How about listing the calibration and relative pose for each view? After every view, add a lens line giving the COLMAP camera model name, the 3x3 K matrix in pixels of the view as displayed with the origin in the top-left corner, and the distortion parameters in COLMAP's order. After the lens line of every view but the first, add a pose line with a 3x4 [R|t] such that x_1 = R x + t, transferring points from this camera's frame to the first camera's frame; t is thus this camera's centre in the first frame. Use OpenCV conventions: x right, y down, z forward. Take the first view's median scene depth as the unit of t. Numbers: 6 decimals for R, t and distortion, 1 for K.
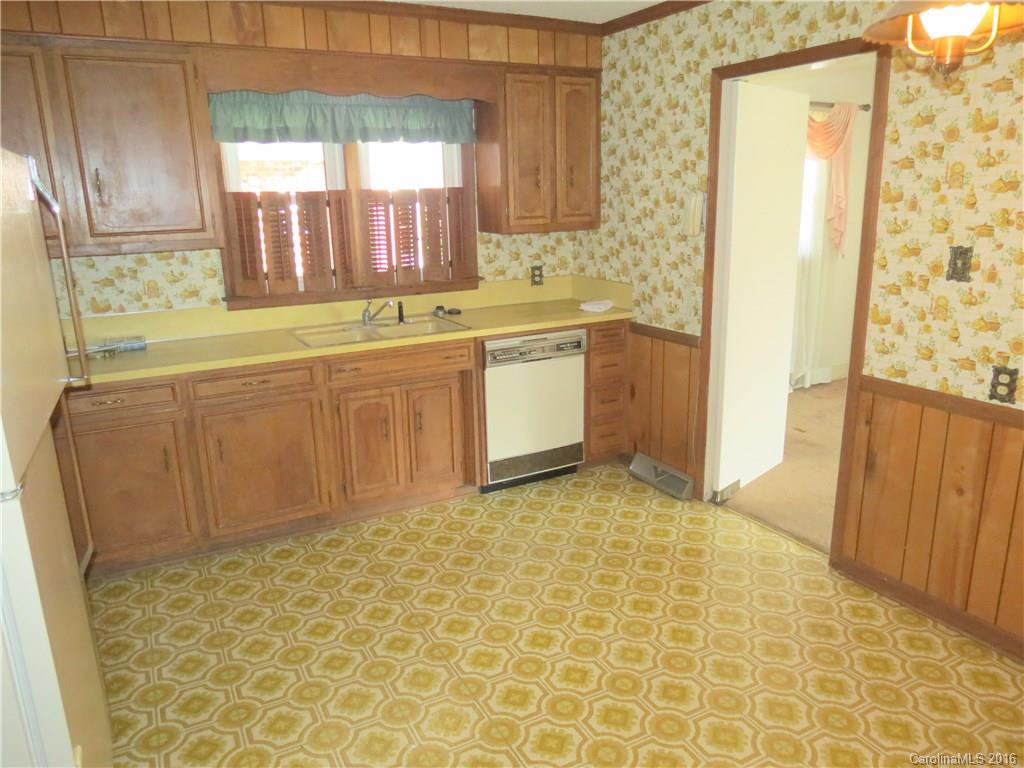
lens RADIAL K [[728.7, 0, 516.9], [0, 728.7, 386.3], [0, 0, 1]] dist [-0.052544, -0.001146]
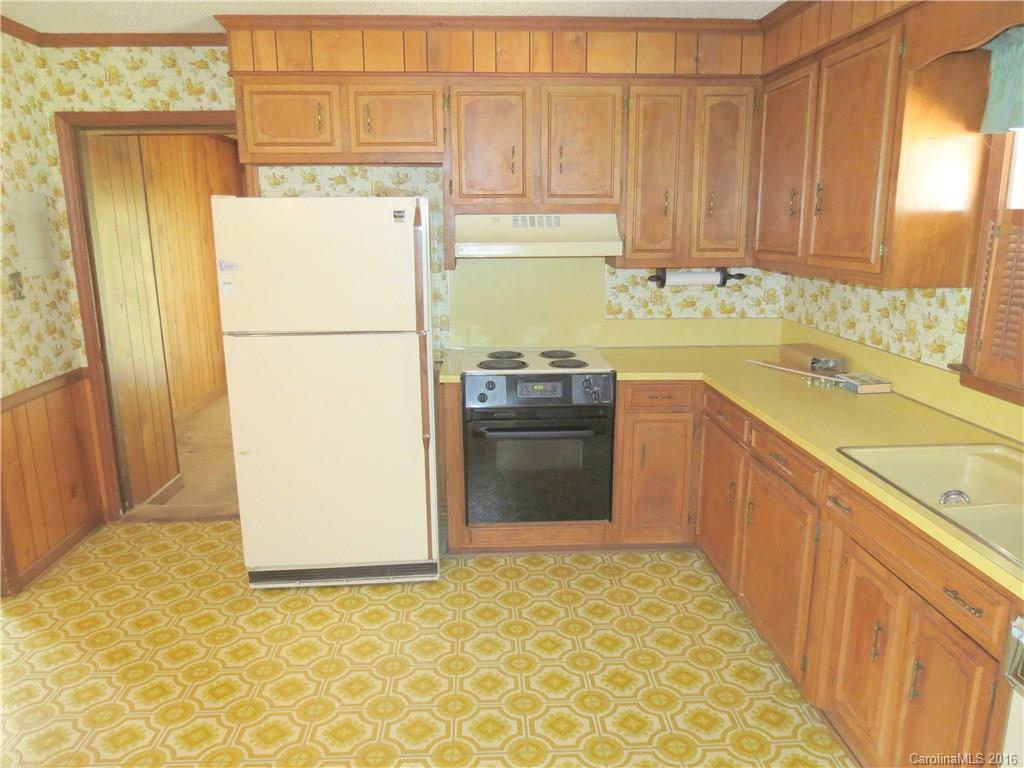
lens RADIAL K [[728.7, 0, 518.3], [0, 728.7, 382.0], [0, 0, 1]] dist [-0.052544, -0.001146]
pose [[-0.428825, 0.210929, -0.878418, 0.395809], [-0.222417, 0.917778, 0.328959, -0.255184], [0.875580, 0.336440, -0.346652, 0.943629]]
